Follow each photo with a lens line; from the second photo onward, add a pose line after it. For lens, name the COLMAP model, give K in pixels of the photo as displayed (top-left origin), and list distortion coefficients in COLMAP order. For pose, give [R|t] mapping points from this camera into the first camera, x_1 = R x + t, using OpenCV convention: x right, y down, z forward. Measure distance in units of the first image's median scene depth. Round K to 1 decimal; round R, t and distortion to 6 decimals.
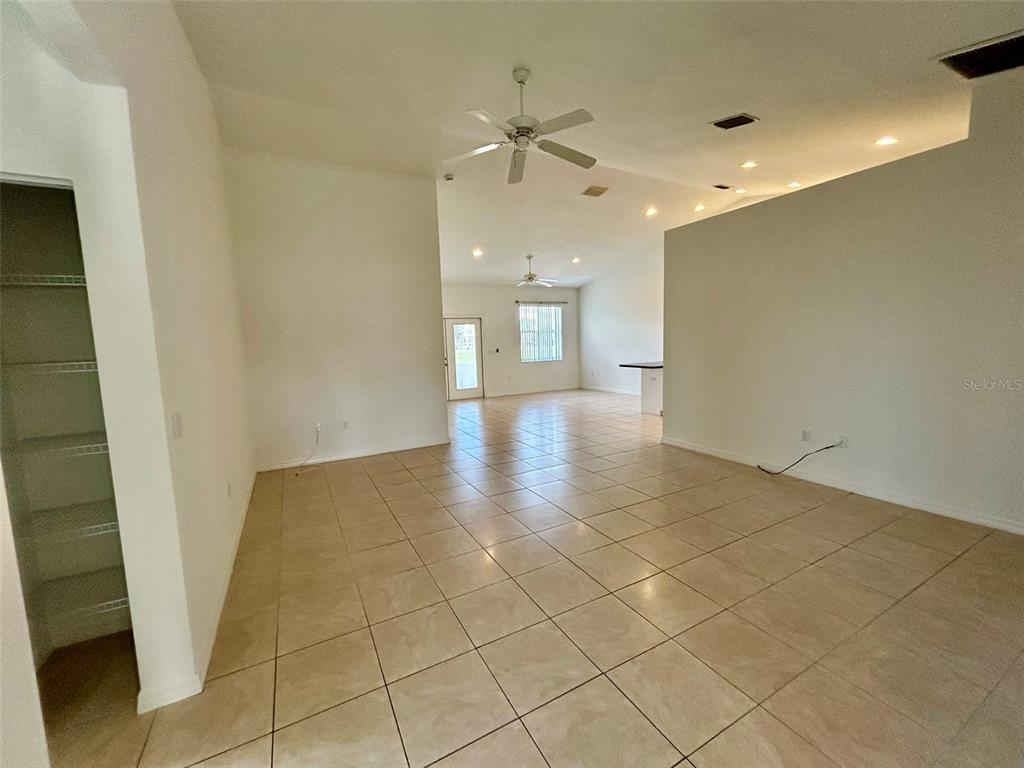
lens RADIAL K [[411.3, 0, 508.5], [0, 411.3, 380.6], [0, 0, 1]] dist [-0.003125, -0.000424]
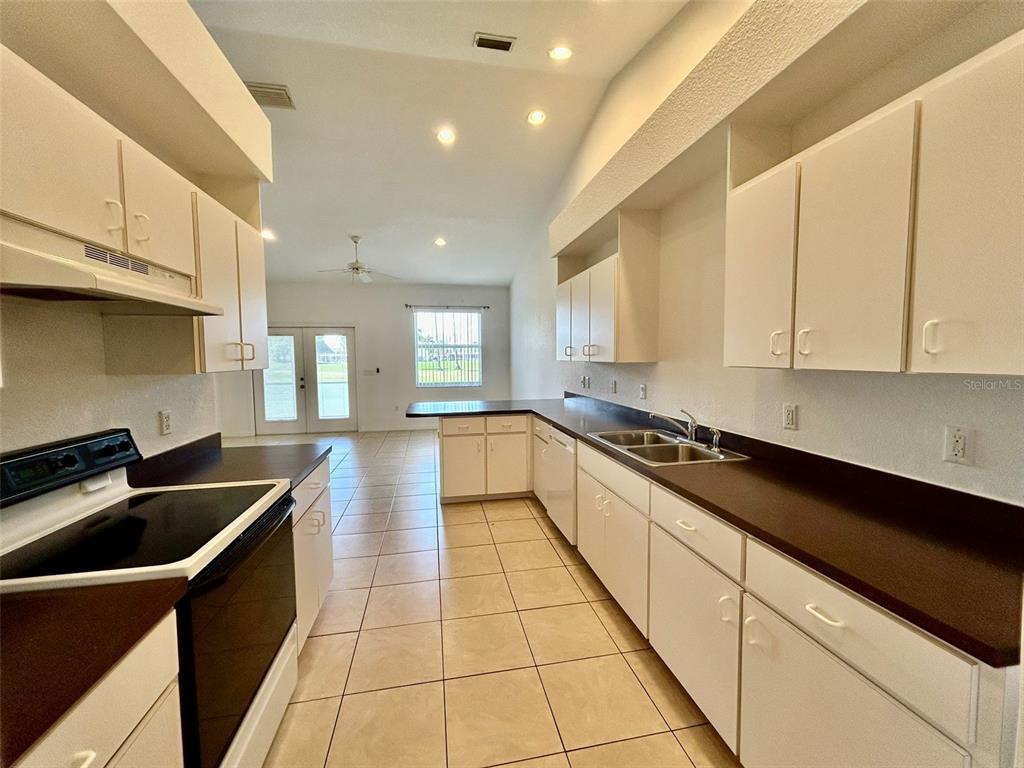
lens RADIAL K [[411.3, 0, 508.9], [0, 411.3, 382.8], [0, 0, 1]] dist [-0.003125, -0.000424]
pose [[0.954494, 0.045415, -0.294753, 0.417492], [-0.054537, 0.998252, -0.022795, -0.045384], [0.293203, 0.037833, 0.955301, 0.345250]]
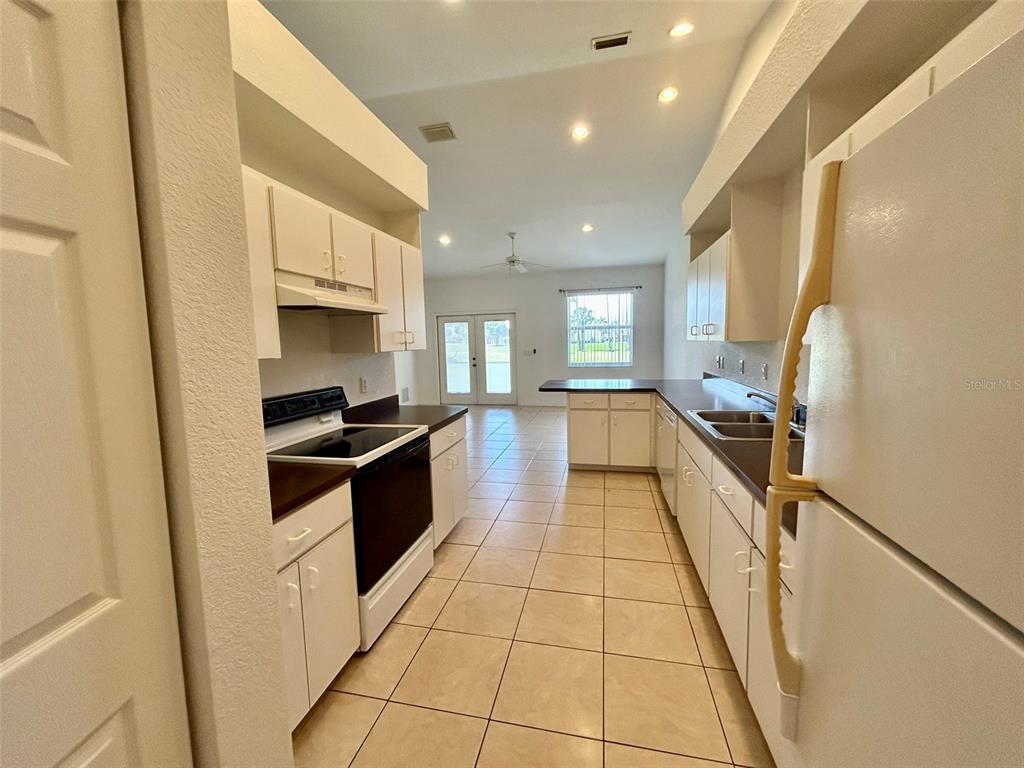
lens RADIAL K [[411.3, 0, 509.5], [0, 411.3, 383.4], [0, 0, 1]] dist [-0.003125, -0.000424]
pose [[0.754288, 0.084326, -0.651106, 0.474447], [-0.068503, 0.996413, 0.049689, -0.045206], [0.652960, 0.007123, 0.757359, 0.328625]]
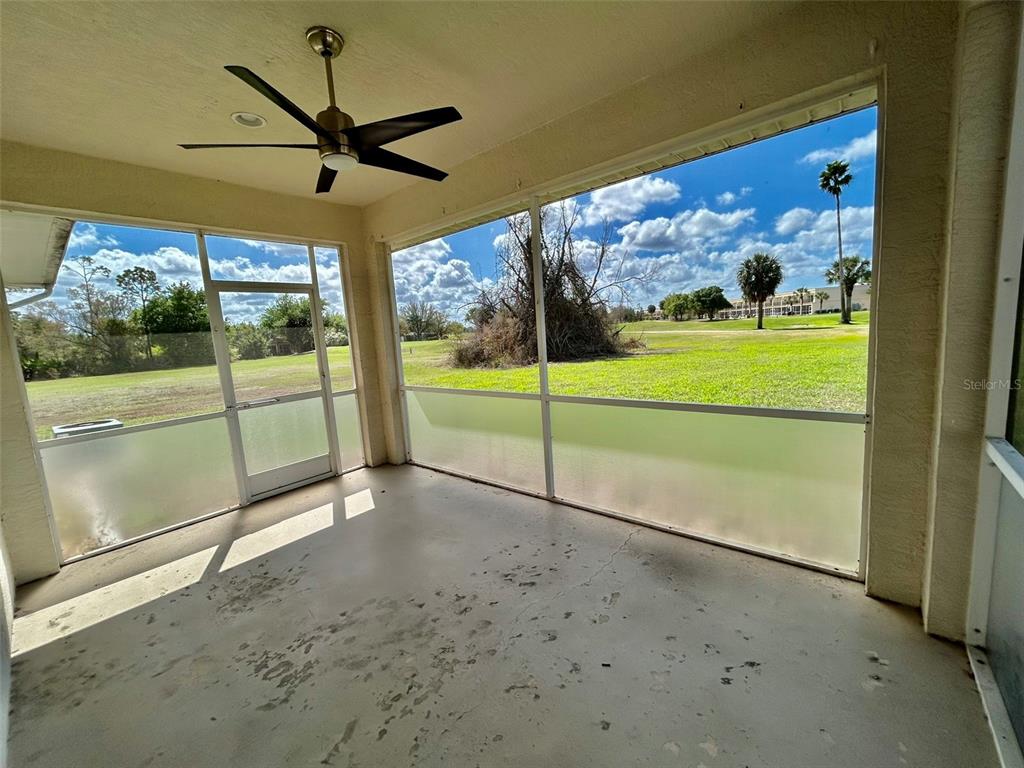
lens RADIAL K [[411.3, 0, 512.0], [0, 411.3, 383.1], [0, 0, 1]] dist [-0.003125, -0.000424]
pose [[0.369833, 0.133124, -0.919512, -0.005187], [-0.042788, 0.991072, 0.126275, -0.071419], [0.928112, -0.007356, 0.372227, 0.818481]]
